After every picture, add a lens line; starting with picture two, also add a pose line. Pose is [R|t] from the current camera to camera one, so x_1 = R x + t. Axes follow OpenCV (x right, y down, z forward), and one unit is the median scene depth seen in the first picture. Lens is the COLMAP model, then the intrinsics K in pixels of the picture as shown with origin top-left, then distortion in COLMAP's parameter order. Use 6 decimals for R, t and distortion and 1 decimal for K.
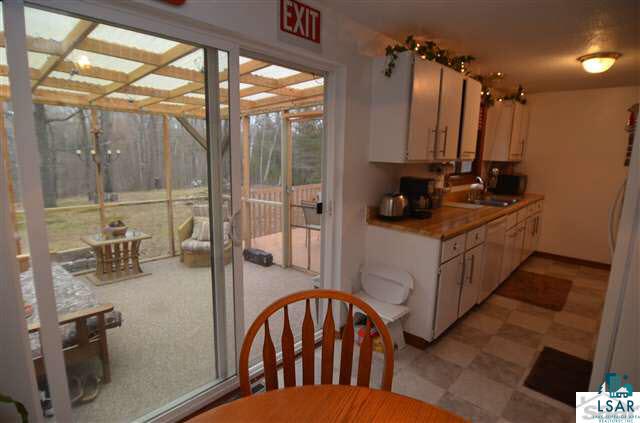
lens RADIAL K [[321.4, 0, 320.0], [0, 321.4, 211.5], [0, 0, 1]] dist [-0.000794, -0.000165]
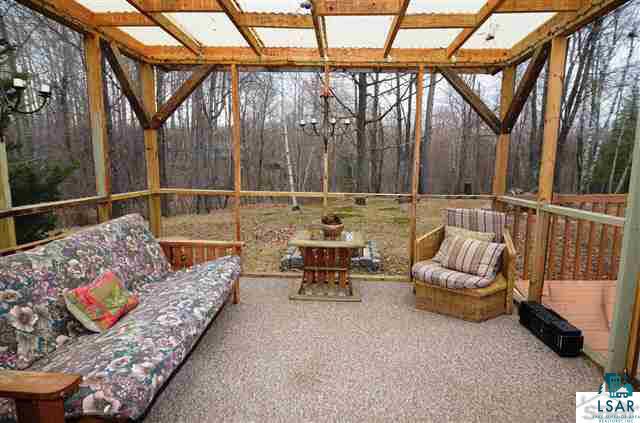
lens RADIAL K [[359.4, 0, 320.0], [0, 359.4, 211.5], [0, 0, 1]] dist [-0.005262, -0.001061]
pose [[0.652829, 0.100082, -0.750865, -0.034437], [-0.119596, 0.992419, 0.028297, -0.001087], [0.748005, 0.071327, 0.659850, 0.402632]]
